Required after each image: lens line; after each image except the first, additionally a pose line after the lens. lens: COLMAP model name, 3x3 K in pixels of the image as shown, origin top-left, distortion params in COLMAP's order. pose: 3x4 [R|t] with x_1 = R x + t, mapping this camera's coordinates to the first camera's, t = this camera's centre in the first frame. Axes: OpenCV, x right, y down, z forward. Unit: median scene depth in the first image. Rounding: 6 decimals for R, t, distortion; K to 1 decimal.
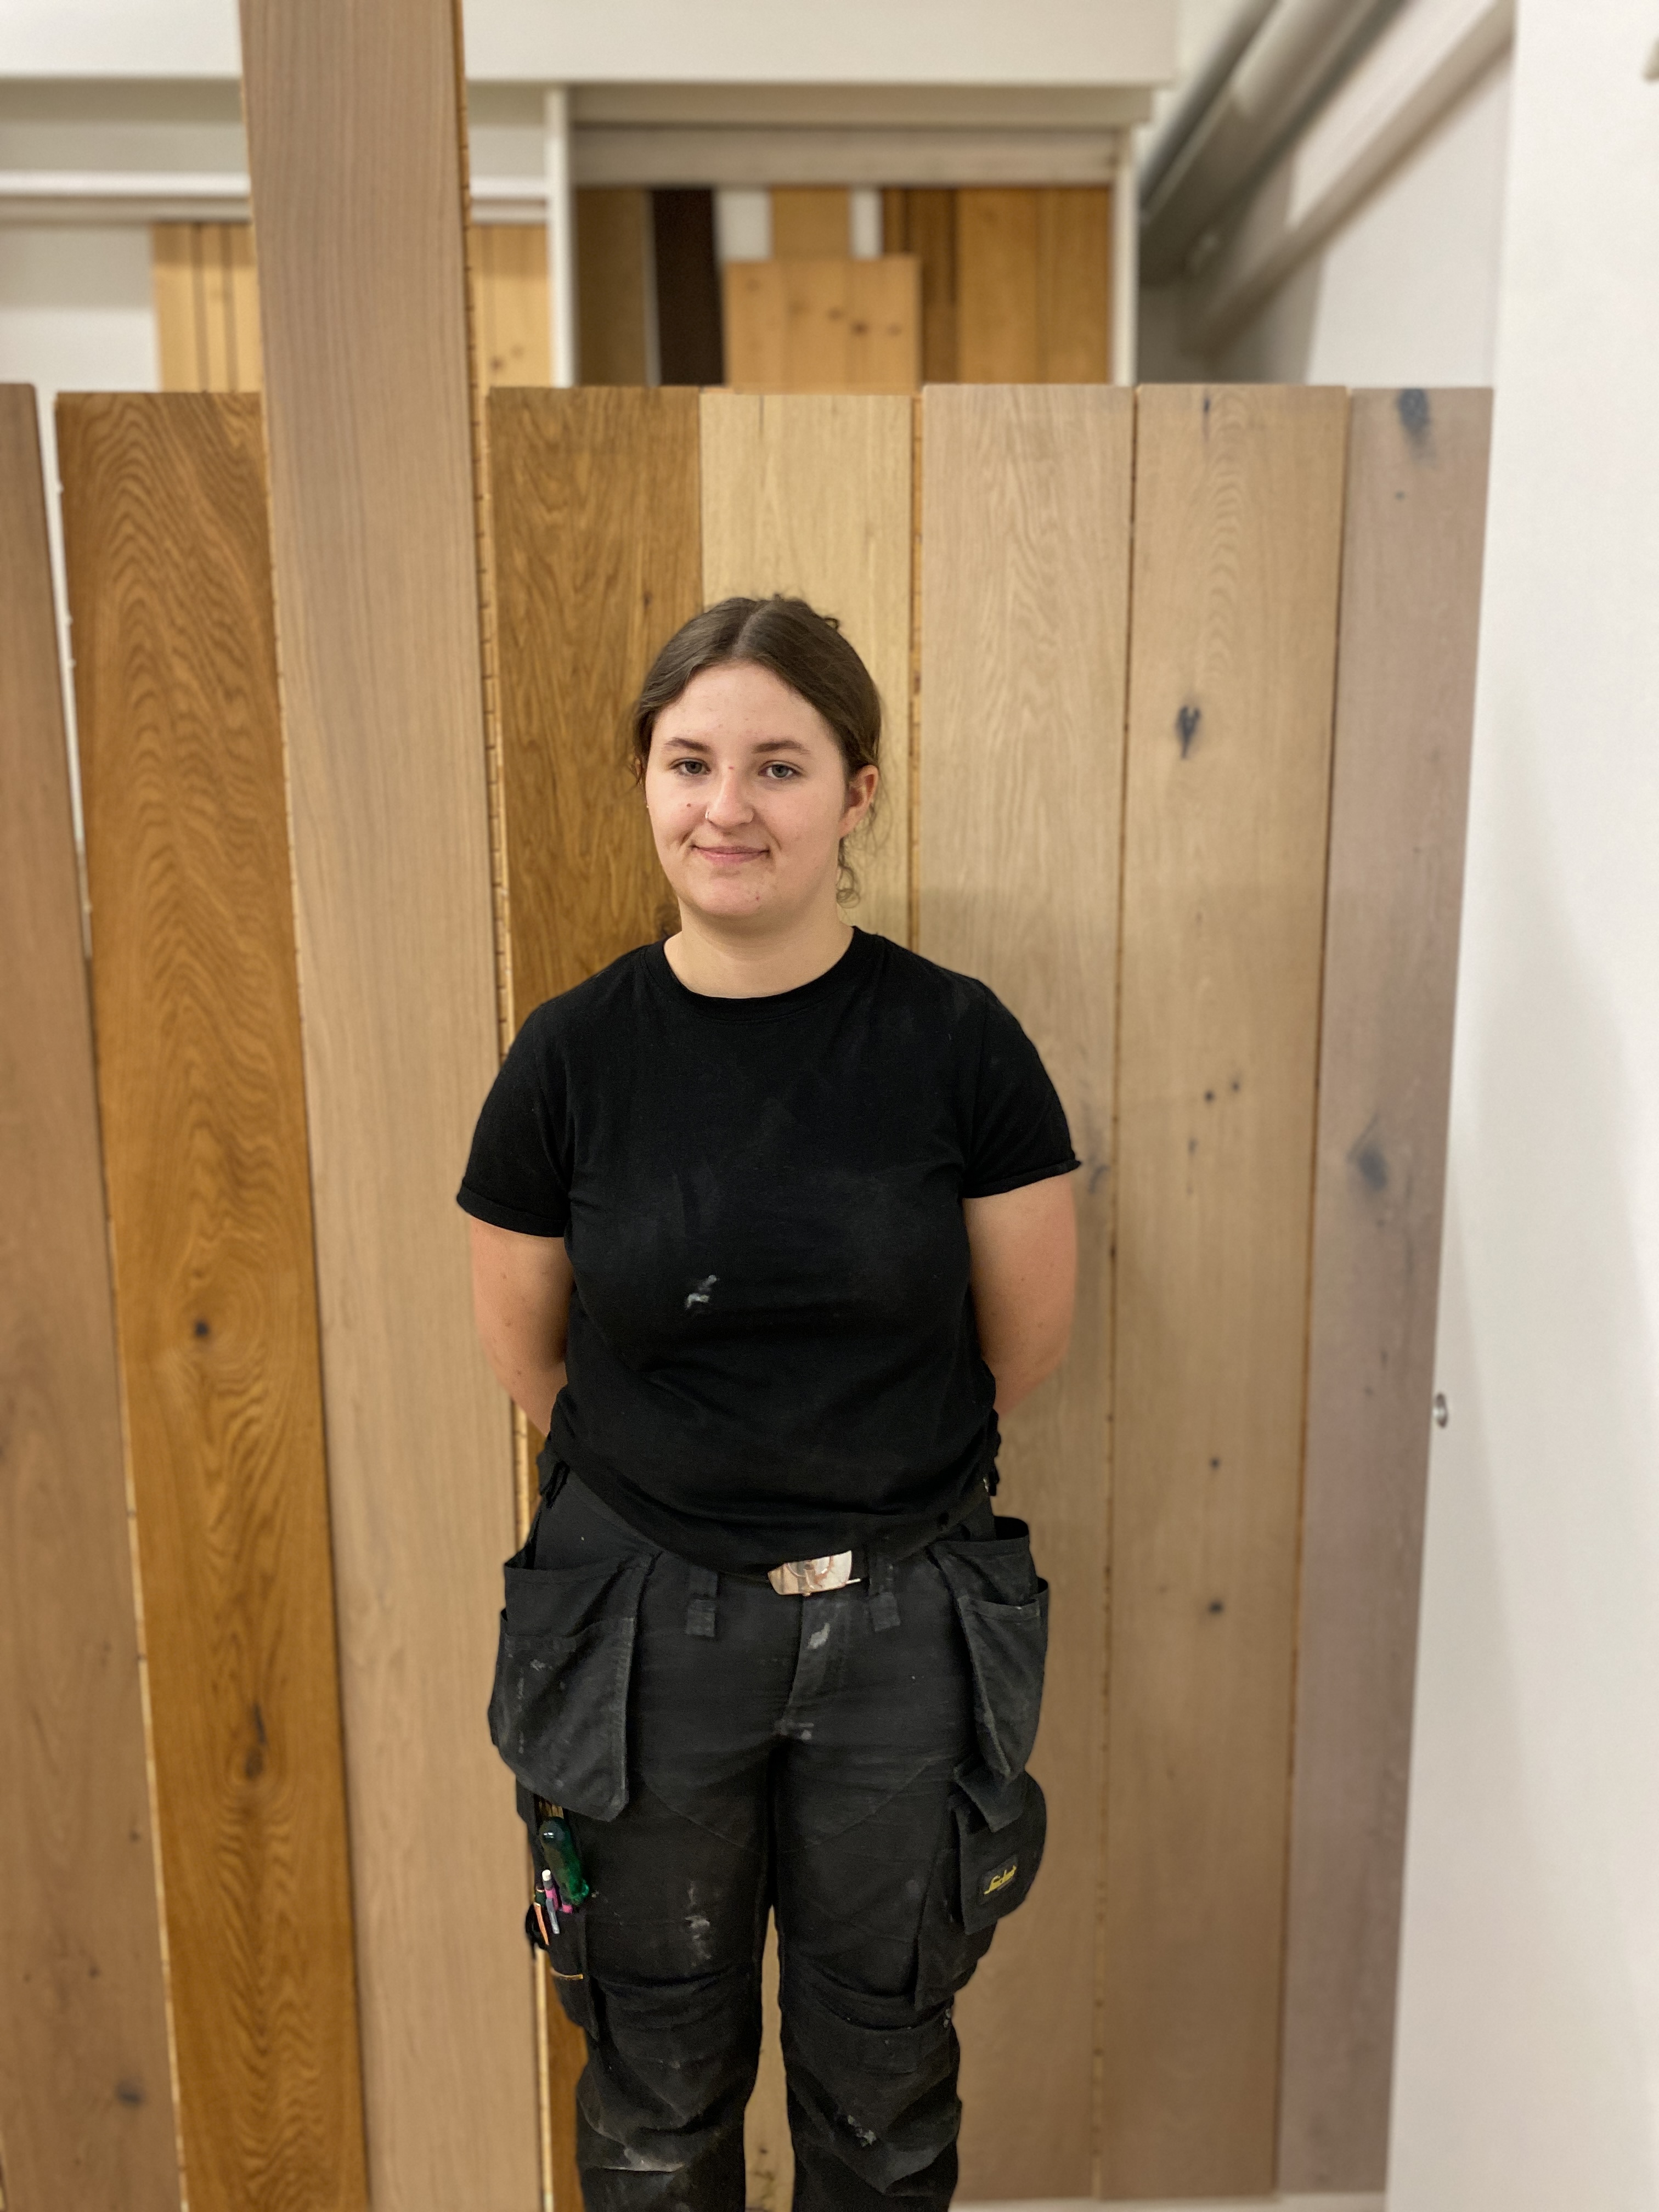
lens RADIAL K [[1668.0, 0, 829.5], [0, 1668.0, 1106.0], [0, 0, 1]] dist [0.000518, 0.001312]
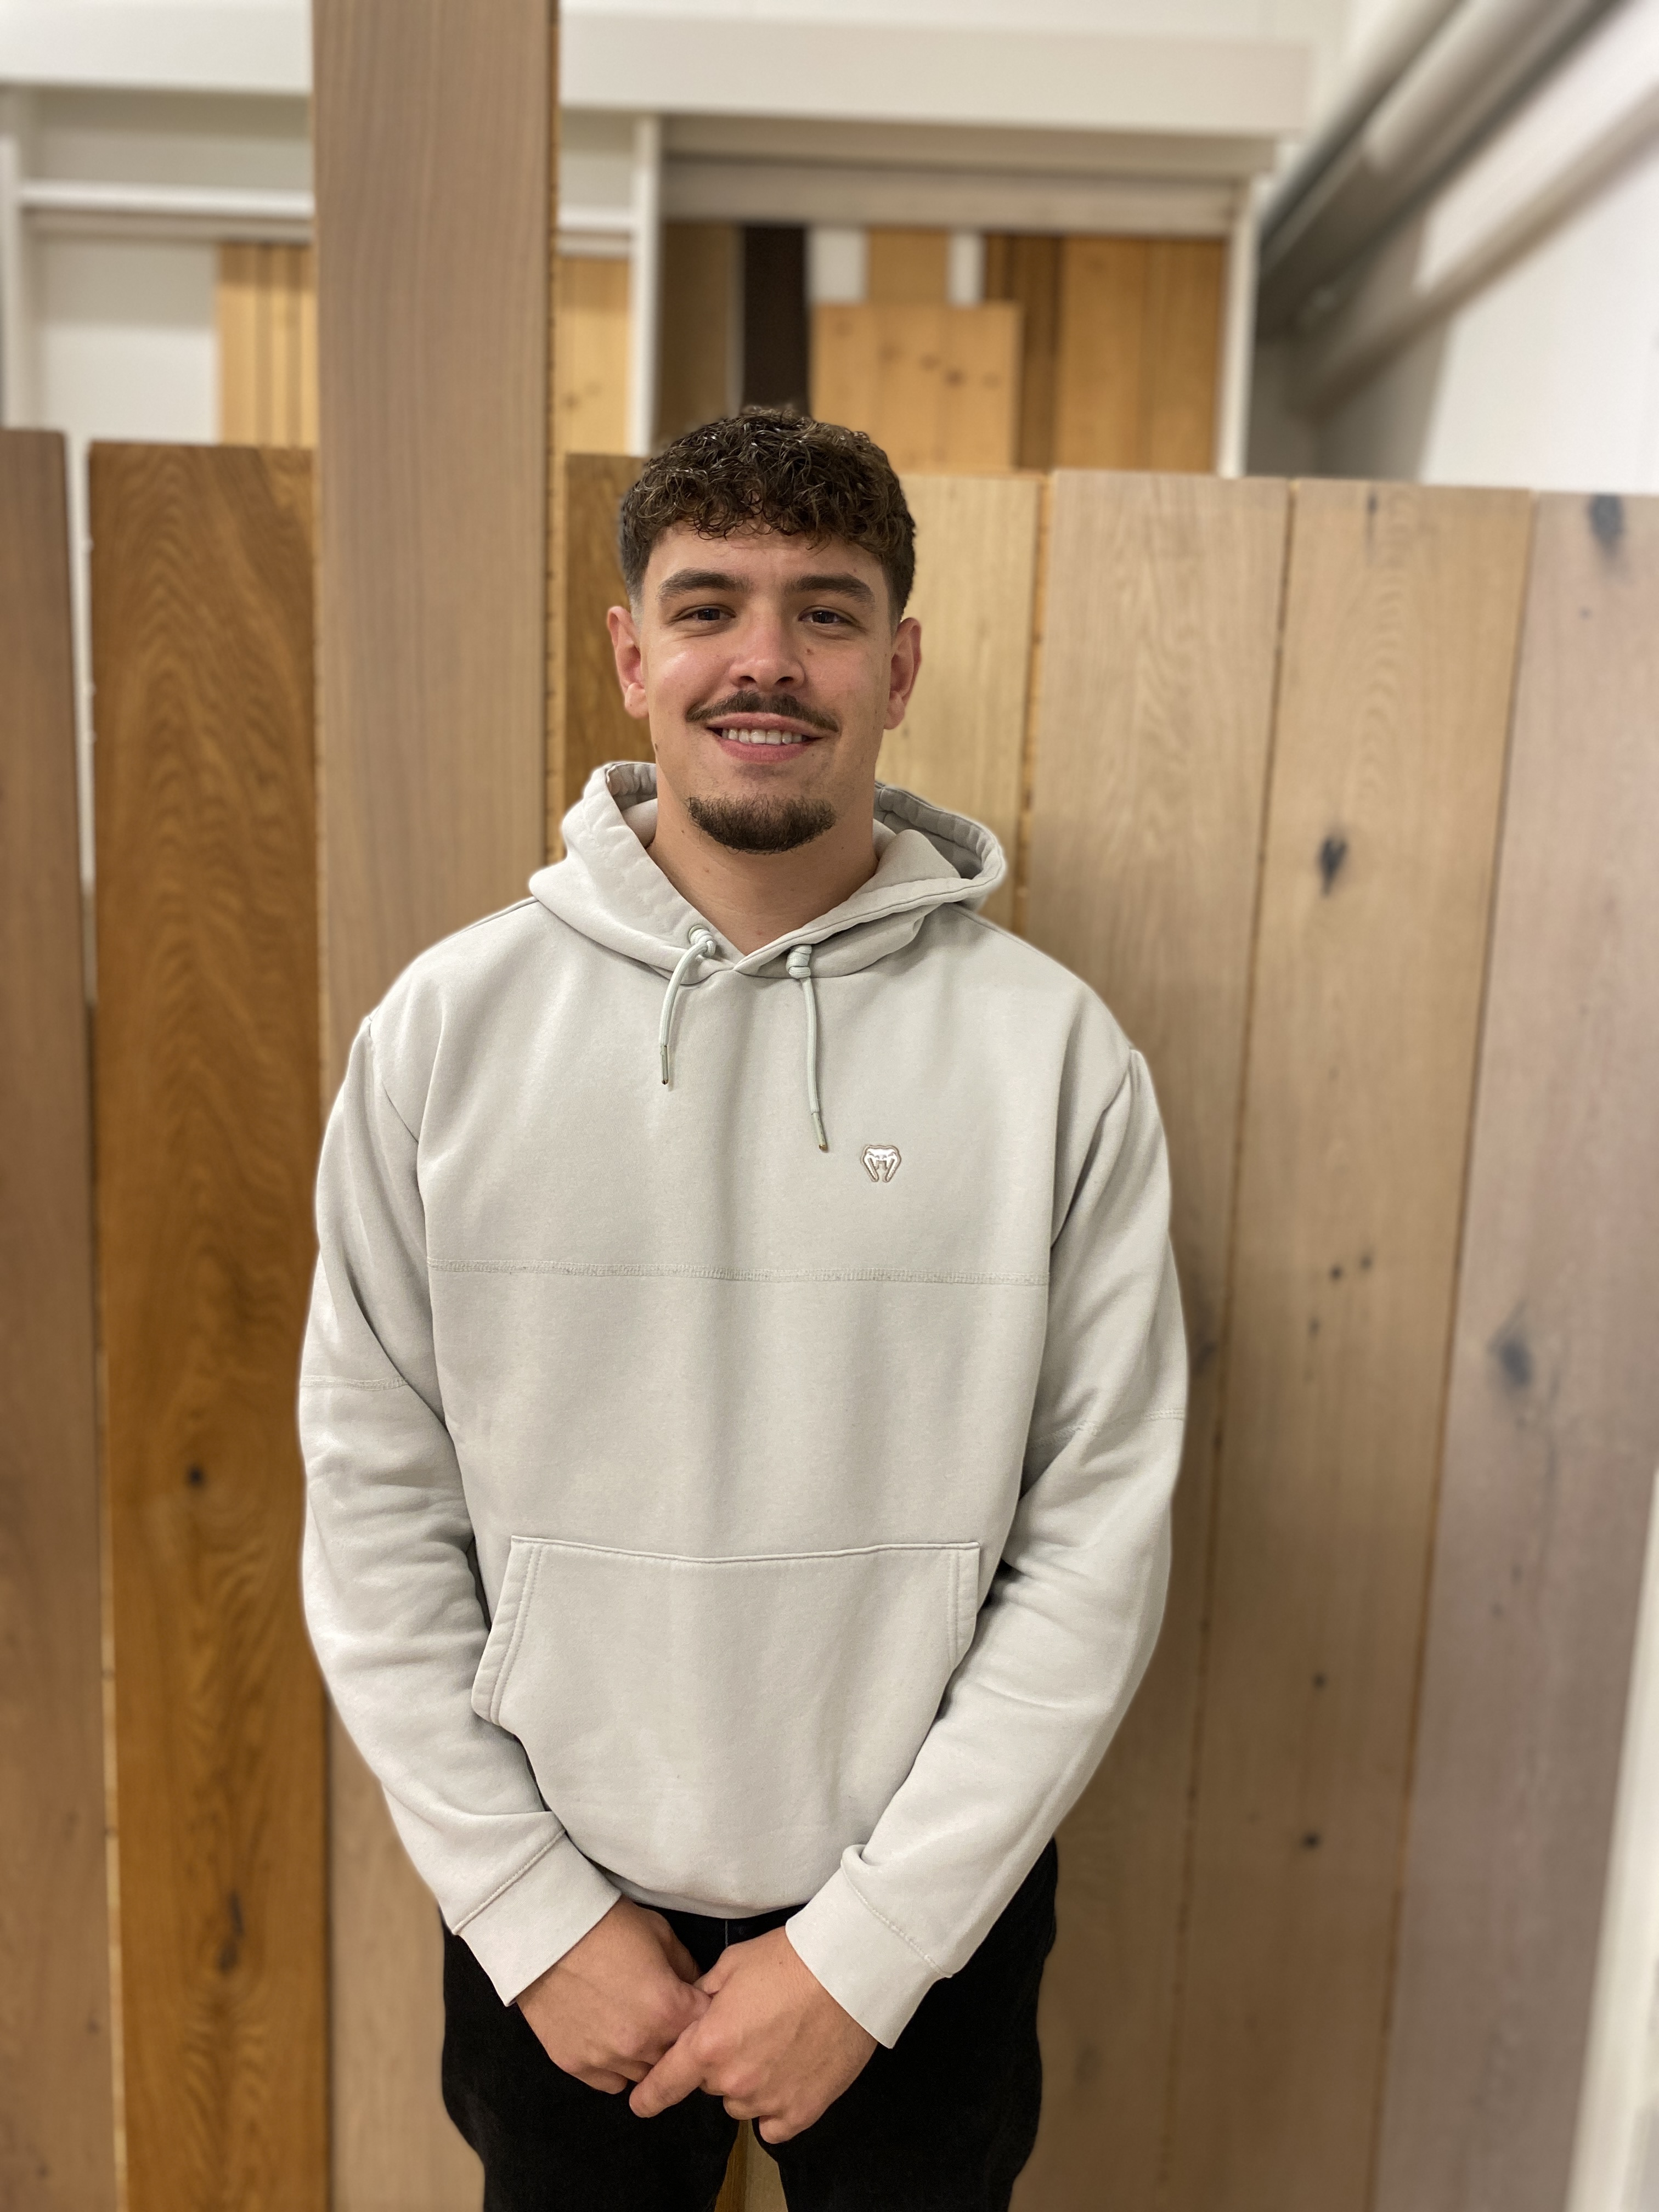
lens RADIAL K [[1683.3, 0, 829.5], [0, 1683.3, 1106.0], [0, 0, 1]] dist [0.001448, -0.004421]
pose [[0.998673, 0.047357, -0.020239, -0.026633], [-0.047685, 0.998734, -0.016042, -0.067403], [0.019453, 0.016985, 0.999666, 0.097634]]
